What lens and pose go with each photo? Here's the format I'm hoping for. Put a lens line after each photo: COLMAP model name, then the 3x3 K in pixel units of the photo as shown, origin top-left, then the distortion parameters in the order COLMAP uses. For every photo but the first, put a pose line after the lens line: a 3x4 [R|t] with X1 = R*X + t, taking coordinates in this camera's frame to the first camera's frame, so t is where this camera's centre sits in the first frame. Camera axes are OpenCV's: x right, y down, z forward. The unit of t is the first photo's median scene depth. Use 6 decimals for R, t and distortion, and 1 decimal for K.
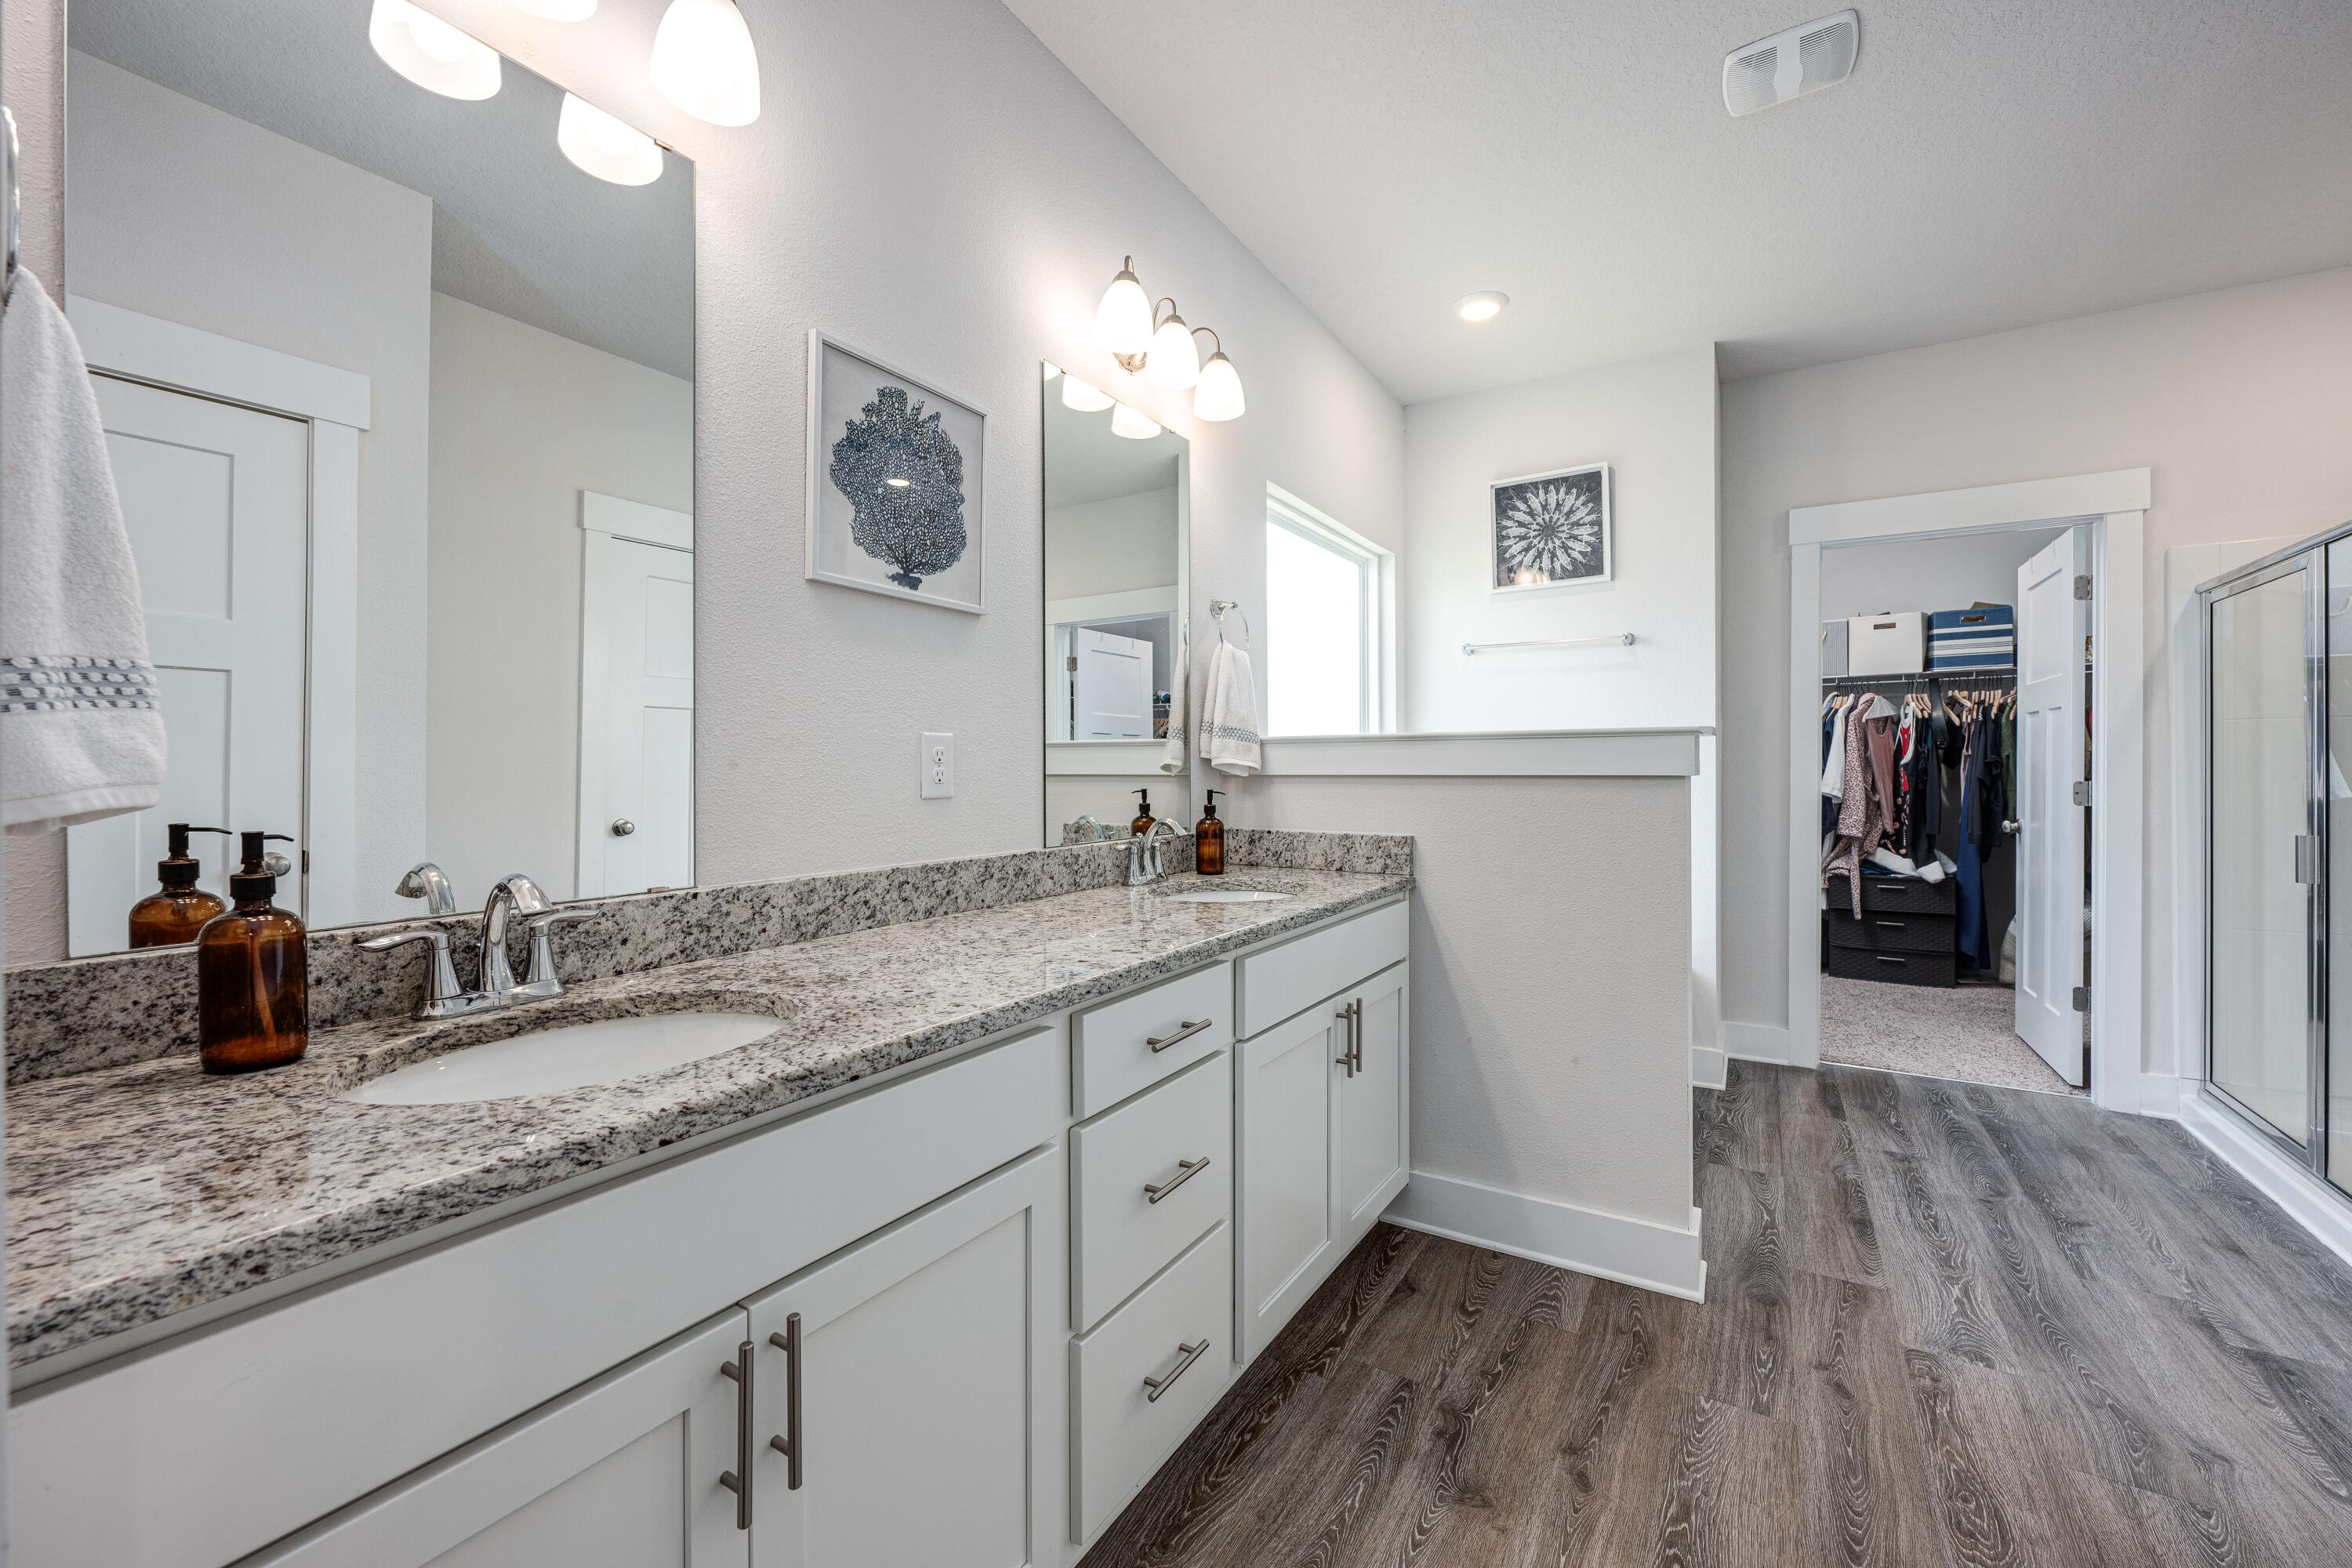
lens RADIAL K [[960.5, 0, 1176.1], [0, 960.5, 776.6], [0, 0, 1]] dist [-0.001707, -0.000104]
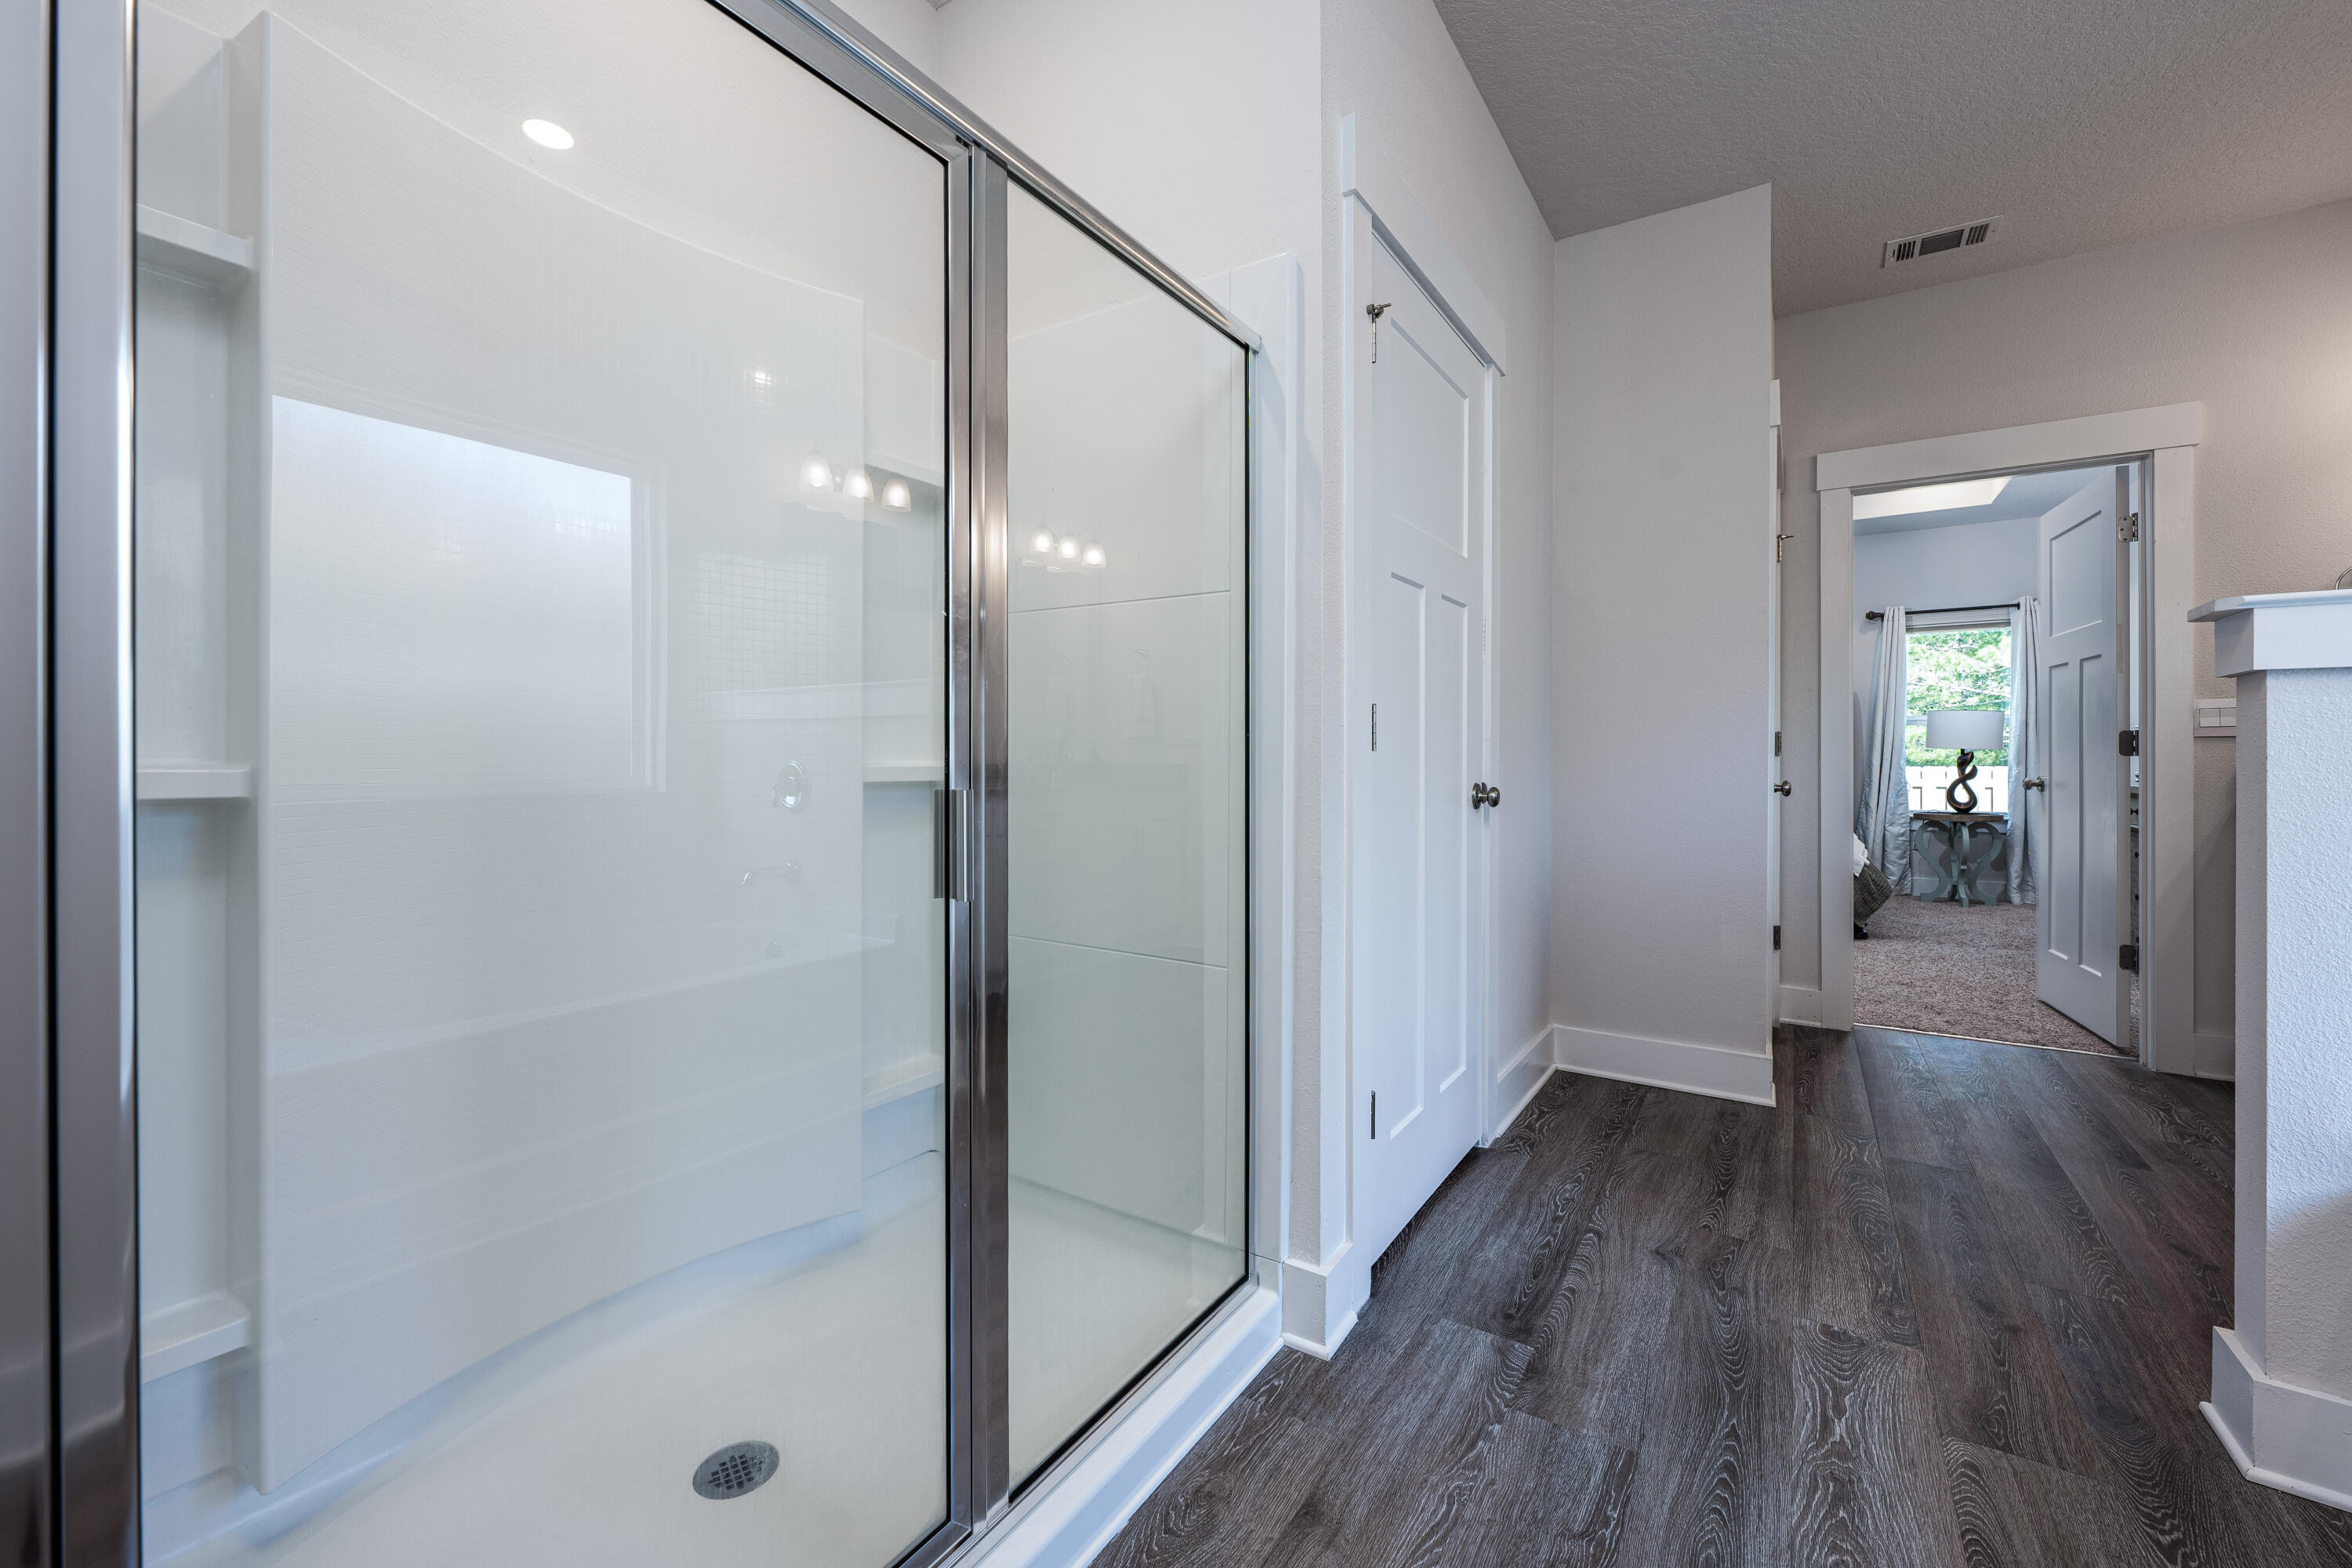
lens RADIAL K [[960.5, 0, 1176.2], [0, 960.5, 769.1], [0, 0, 1]] dist [-0.001707, -0.000104]
pose [[-0.999647, 0.001843, 0.026488, 1.394758], [0.002273, 0.999866, 0.016241, 0.058988], [-0.026454, 0.016295, -0.999517, 1.858263]]
